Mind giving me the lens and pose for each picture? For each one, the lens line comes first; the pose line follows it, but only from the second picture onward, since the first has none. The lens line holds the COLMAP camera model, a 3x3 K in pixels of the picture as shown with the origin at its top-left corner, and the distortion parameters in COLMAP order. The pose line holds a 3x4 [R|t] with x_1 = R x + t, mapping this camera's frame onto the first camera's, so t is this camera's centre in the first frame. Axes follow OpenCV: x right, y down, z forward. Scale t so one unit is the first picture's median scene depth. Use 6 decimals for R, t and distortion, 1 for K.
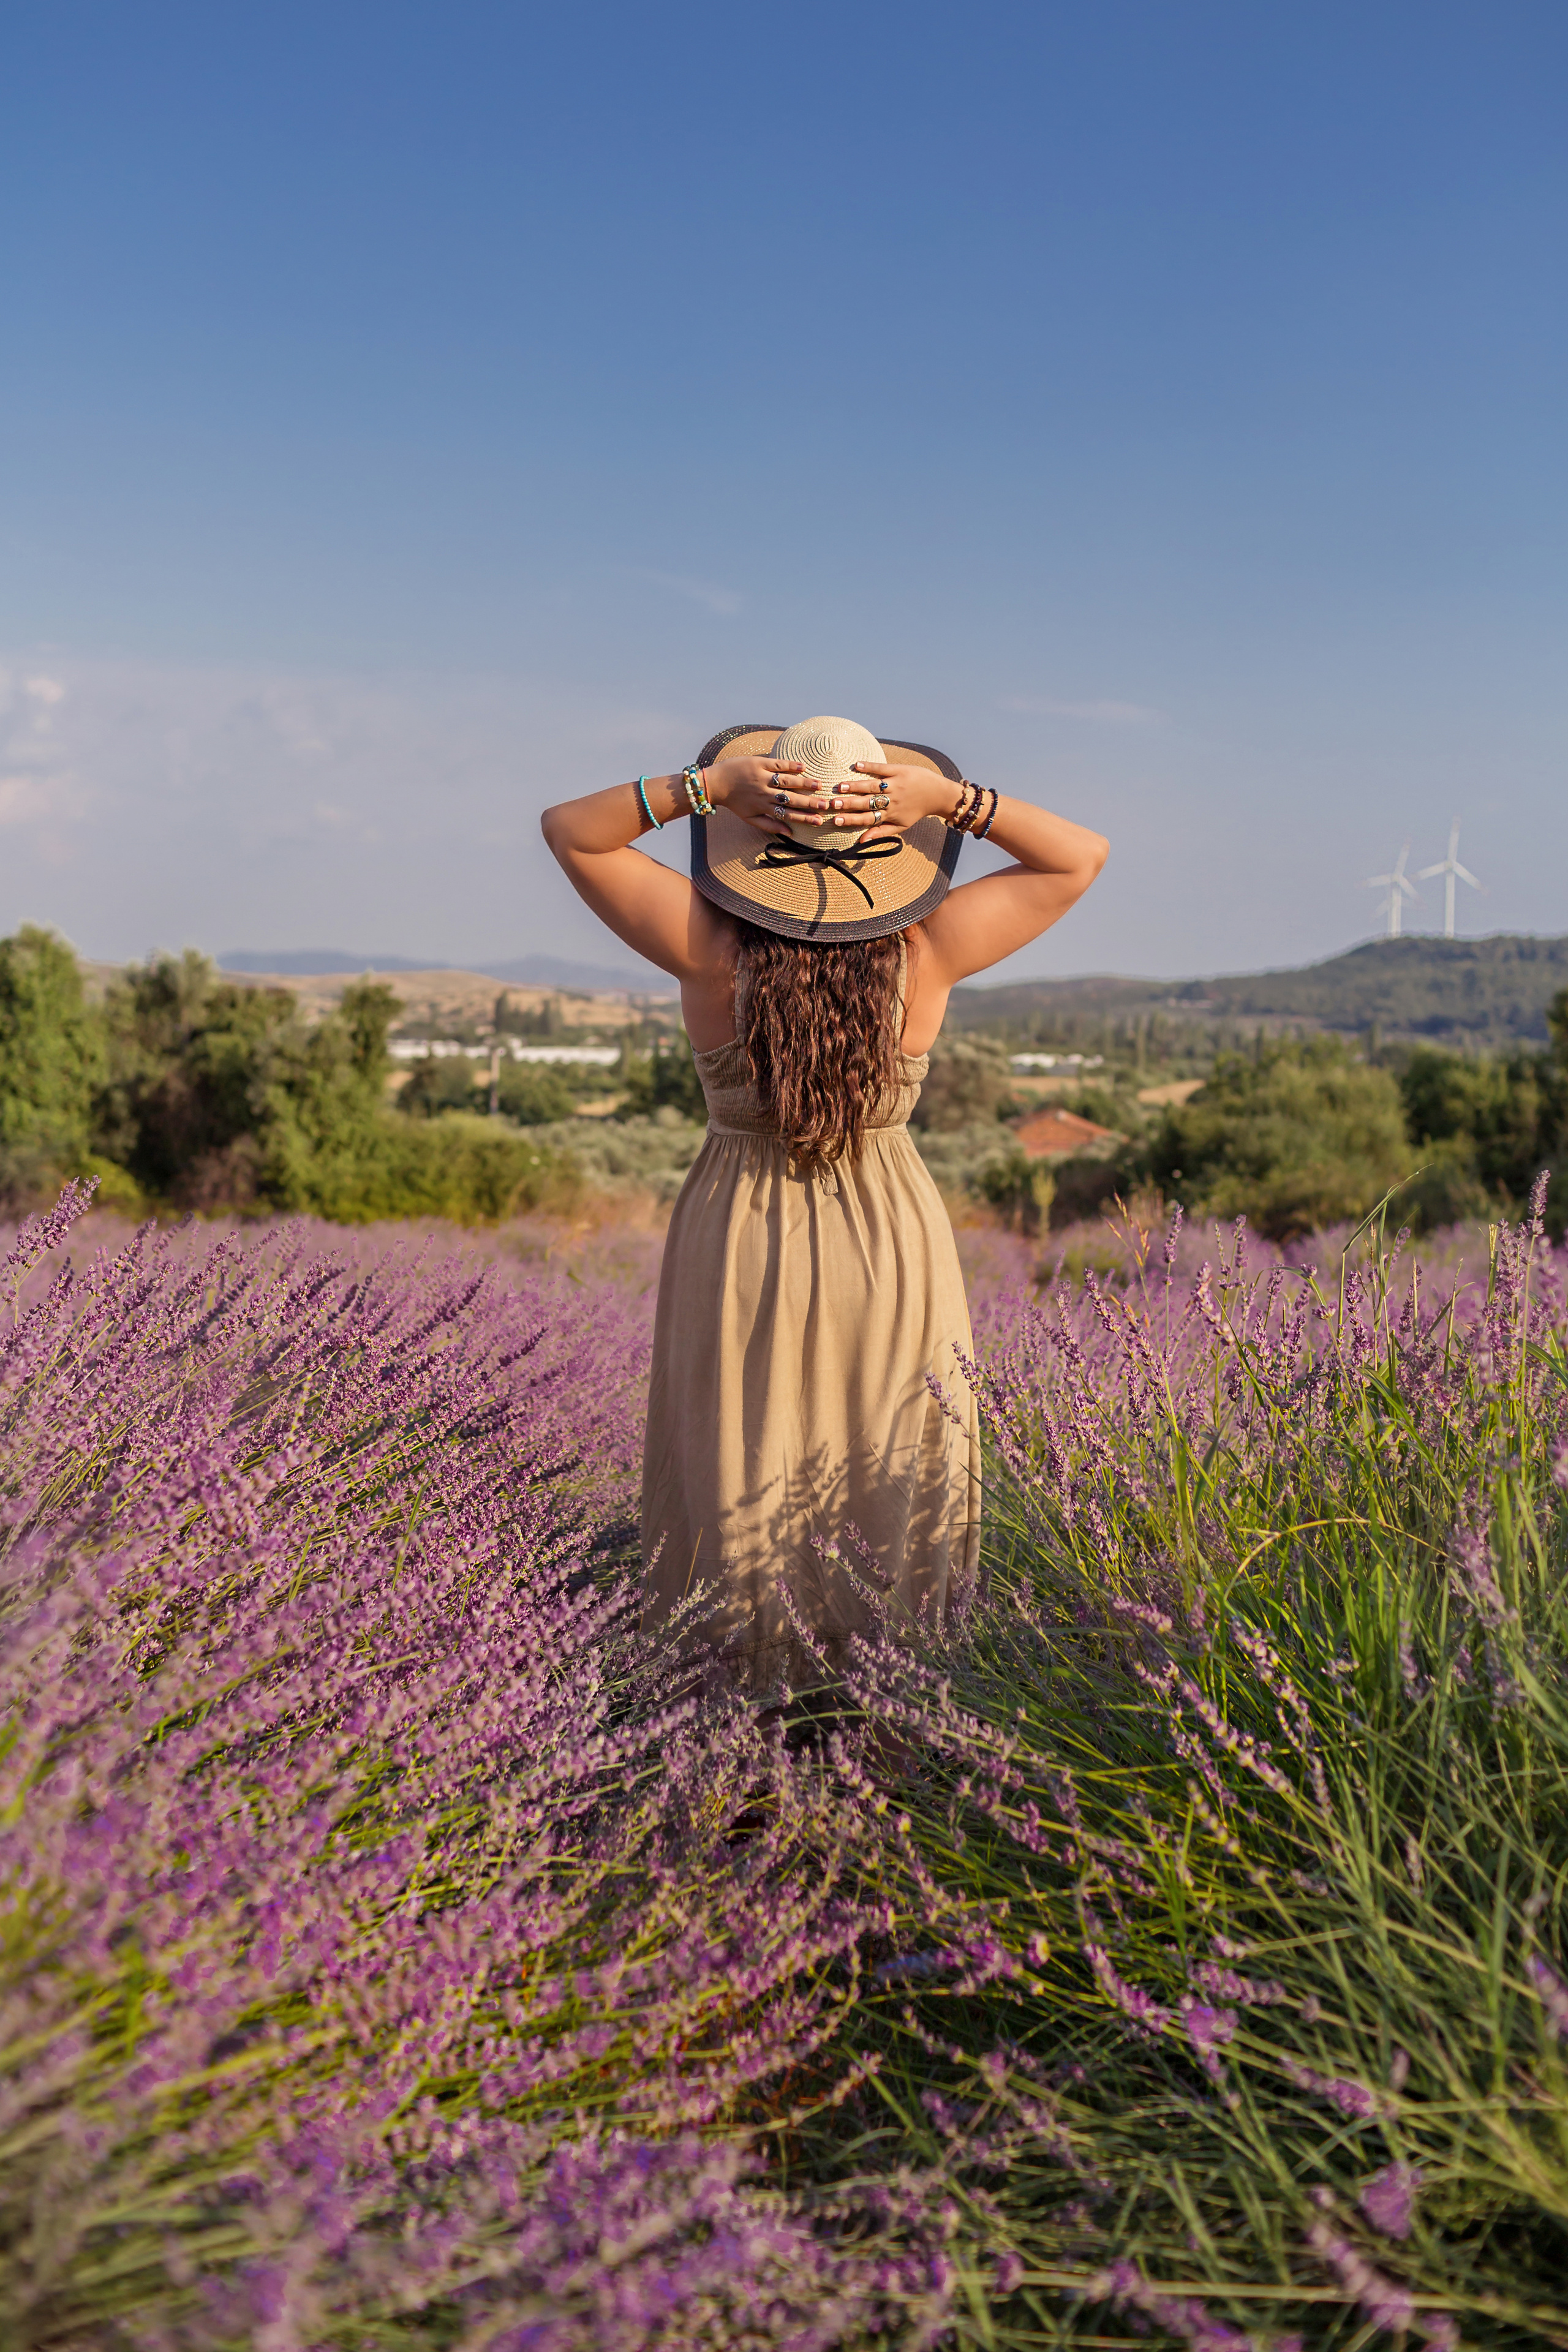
lens RADIAL K [[2378.1, 0, 784.0], [0, 2378.1, 1176.0], [0, 0, 1]] dist [-0.088129, -0.006413]
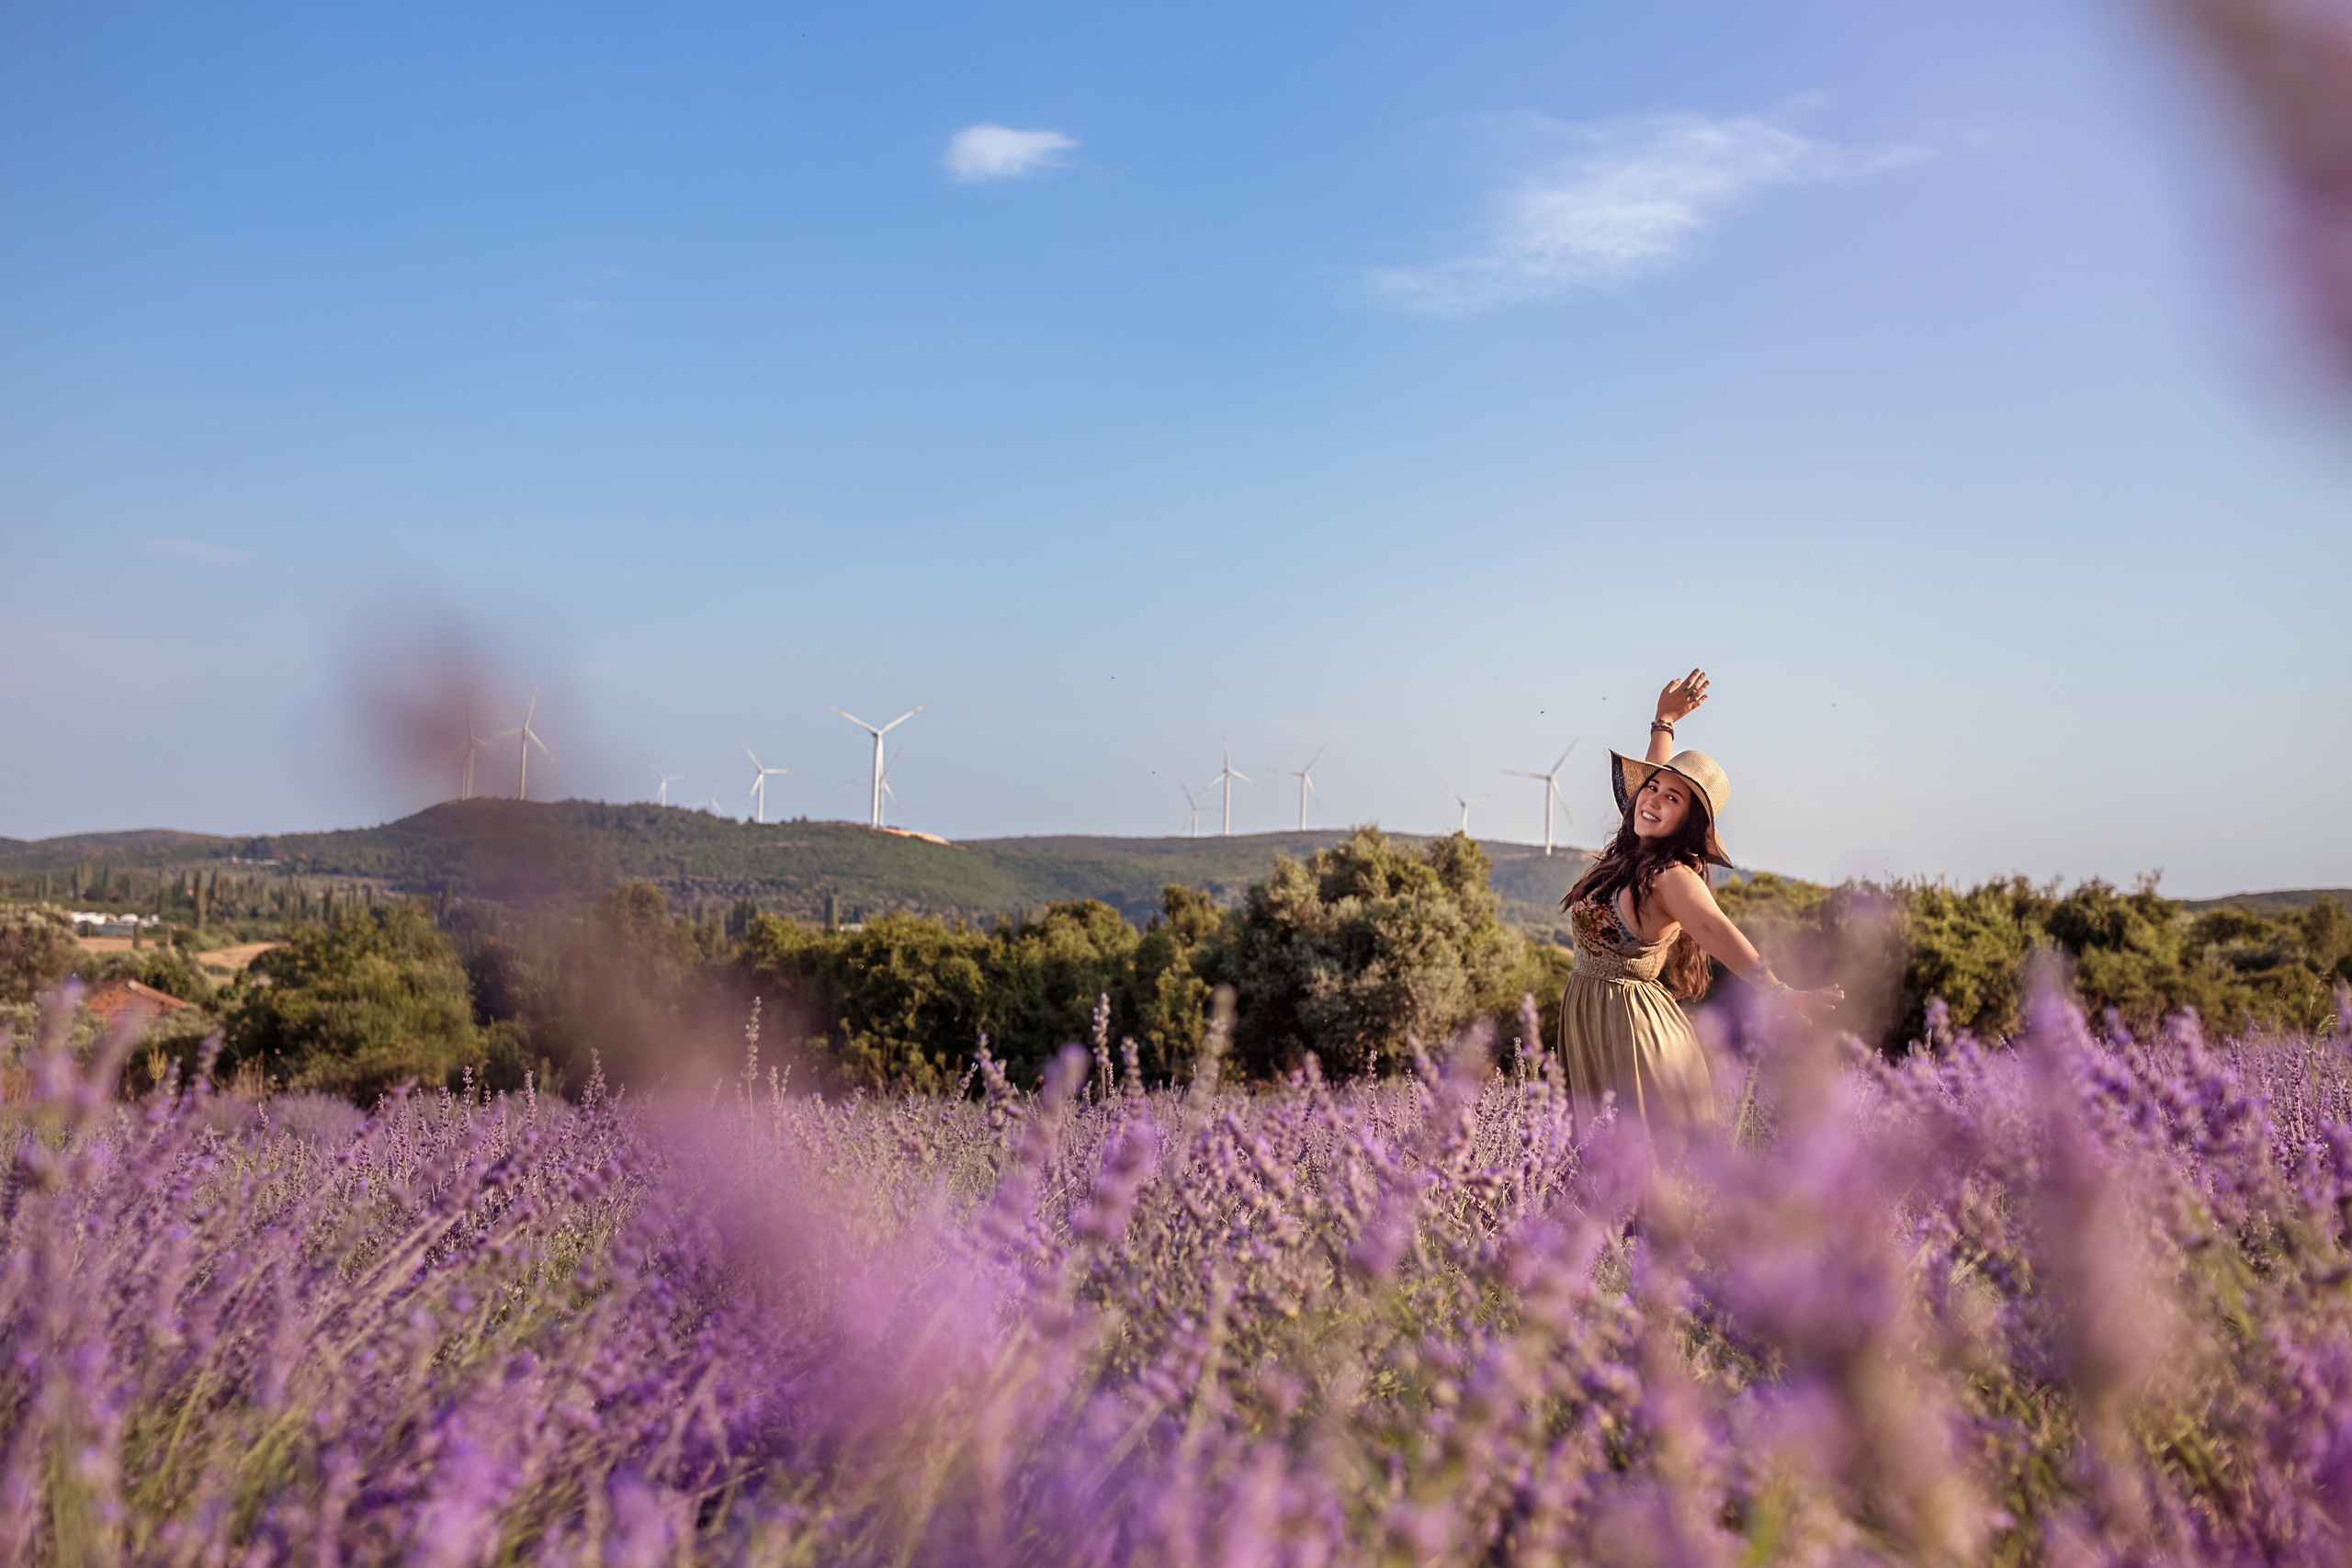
lens RADIAL K [[2377.9, 0, 1176.0], [0, 2377.9, 784.0], [0, 0, 1]] dist [-0.088129, -0.006413]
pose [[0.855046, 0.042820, 0.516781, -0.025376], [0.012664, 0.994563, -0.103361, -0.002996], [-0.518397, 0.094923, 0.849855, -0.097695]]
